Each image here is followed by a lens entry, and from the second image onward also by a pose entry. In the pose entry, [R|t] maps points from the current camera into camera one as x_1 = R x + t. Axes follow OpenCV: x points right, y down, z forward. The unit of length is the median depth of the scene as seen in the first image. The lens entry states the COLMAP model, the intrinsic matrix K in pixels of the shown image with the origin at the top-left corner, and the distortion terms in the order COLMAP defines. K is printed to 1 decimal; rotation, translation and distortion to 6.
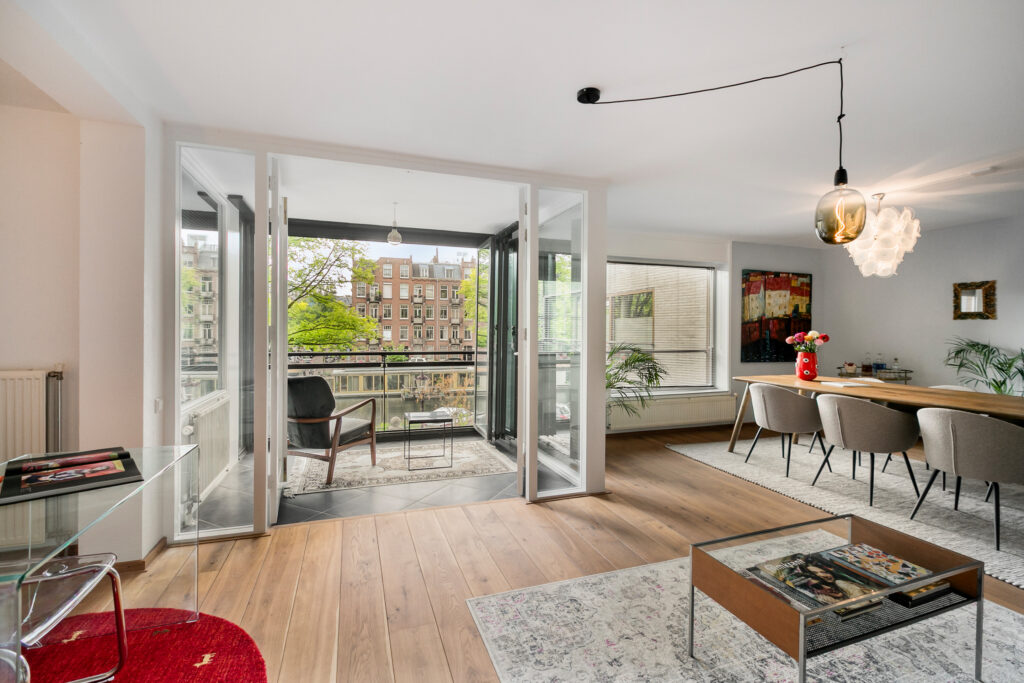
lens RADIAL K [[451.5, 0, 499.7], [0, 451.5, 332.3], [0, 0, 1]] dist [-0.001422, -0.001071]
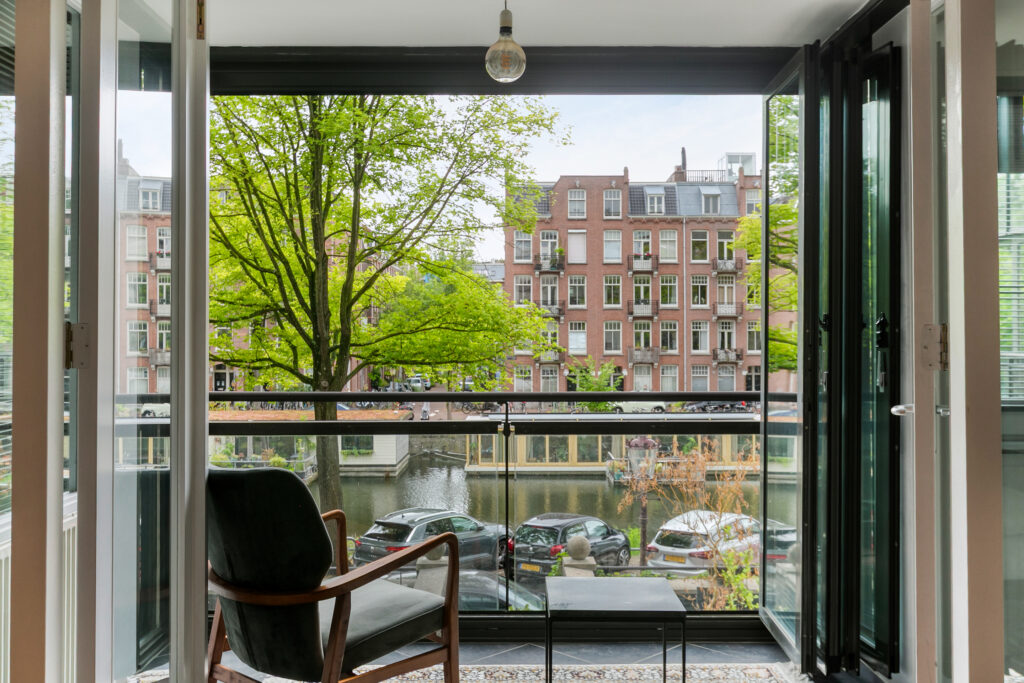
lens RADIAL K [[984.9, 0, 513.4], [0, 984.9, 316.2], [0, 0, 1]] dist [0.008888, 0.000000]
pose [[0.951554, -0.012522, -0.307226, -0.002708], [0.006491, 0.999766, -0.020646, -0.002176], [0.307413, 0.017652, 0.951412, 0.233264]]
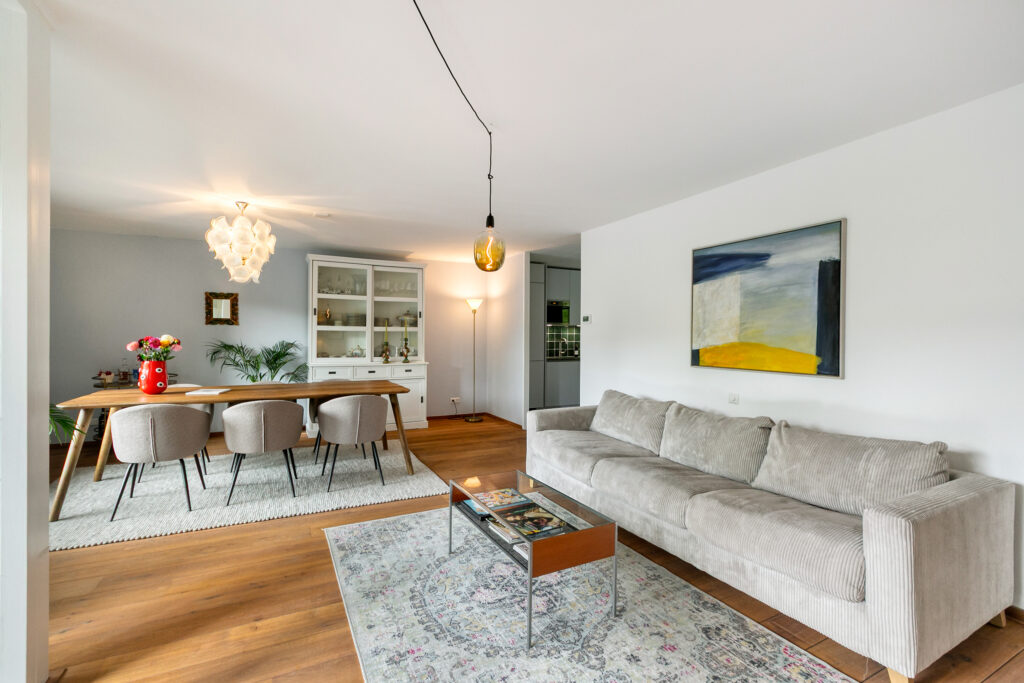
lens RADIAL K [[451.5, 0, 508.9], [0, 451.5, 340.4], [0, 0, 1]] dist [-0.001422, -0.001071]
pose [[-0.151540, -0.013930, 0.988353, -0.190852], [-0.002409, 0.999903, 0.013723, -0.004662], [-0.988448, -0.000301, -0.151559, 0.383896]]
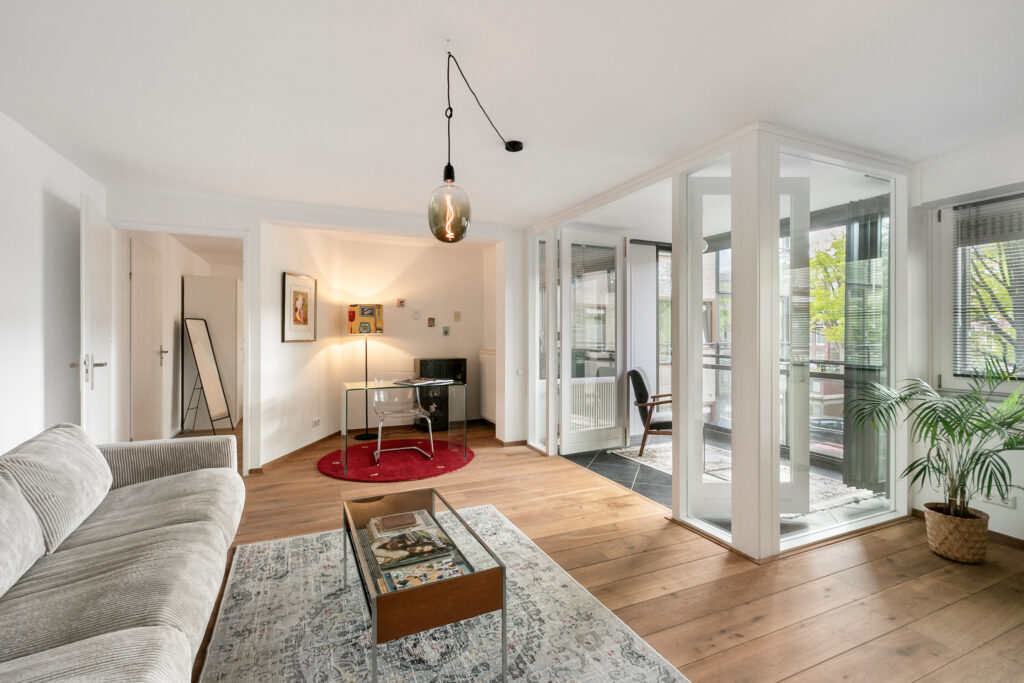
lens RADIAL K [[451.5, 0, 502.3], [0, 451.5, 335.1], [0, 0, 1]] dist [-0.001422, -0.001071]
pose [[0.089416, -0.004489, -0.995984, 0.579282], [-0.002219, 0.999986, -0.004706, 0.002682], [0.995992, 0.002631, 0.089405, 0.344608]]
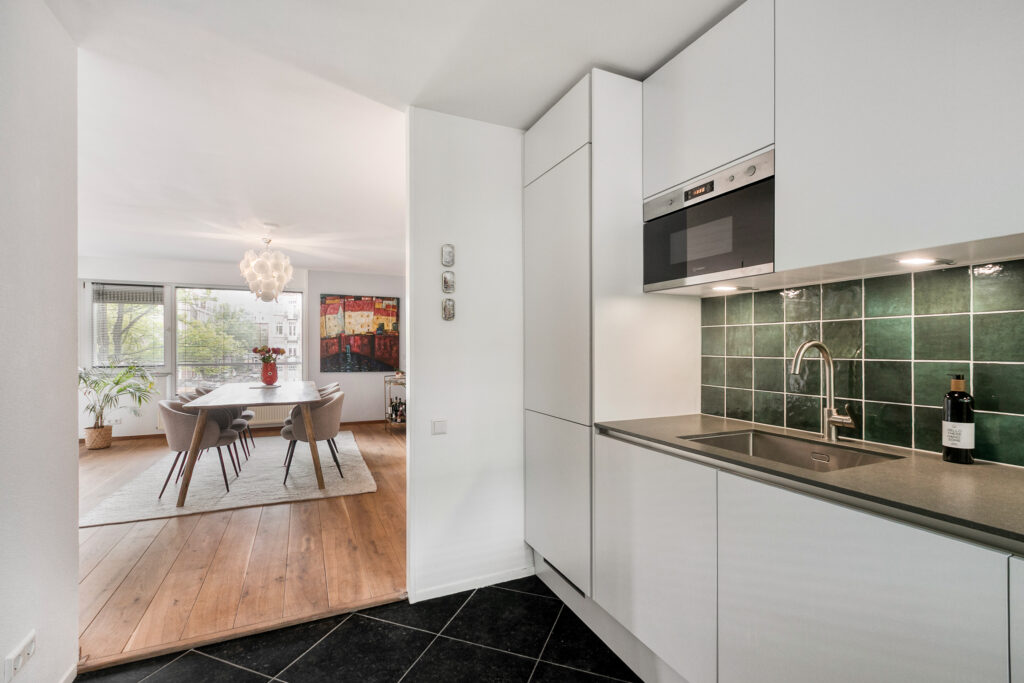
lens RADIAL K [[451.5, 0, 505.1], [0, 451.5, 349.4], [0, 0, 1]] dist [-0.001422, -0.001071]
pose [[0.994153, -0.006003, 0.107815, 0.956594], [0.005985, 0.999982, 0.000492, 0.009931], [-0.107816, 0.000156, 0.994171, -0.248946]]
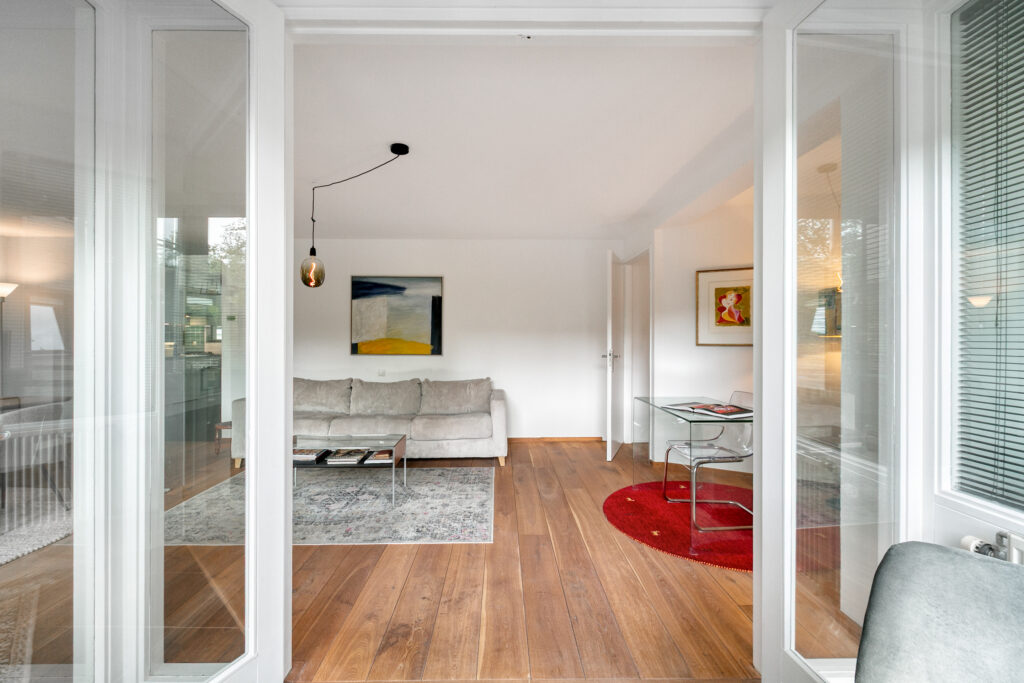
lens RADIAL K [[451.5, 0, 510.9], [0, 451.5, 341.3], [0, 0, 1]] dist [-0.001422, -0.001071]
pose [[-0.957693, -0.010066, 0.287616, -0.189384], [-0.007236, 0.999914, 0.010902, -0.000594], [-0.287701, 0.008360, -0.957684, 0.854328]]
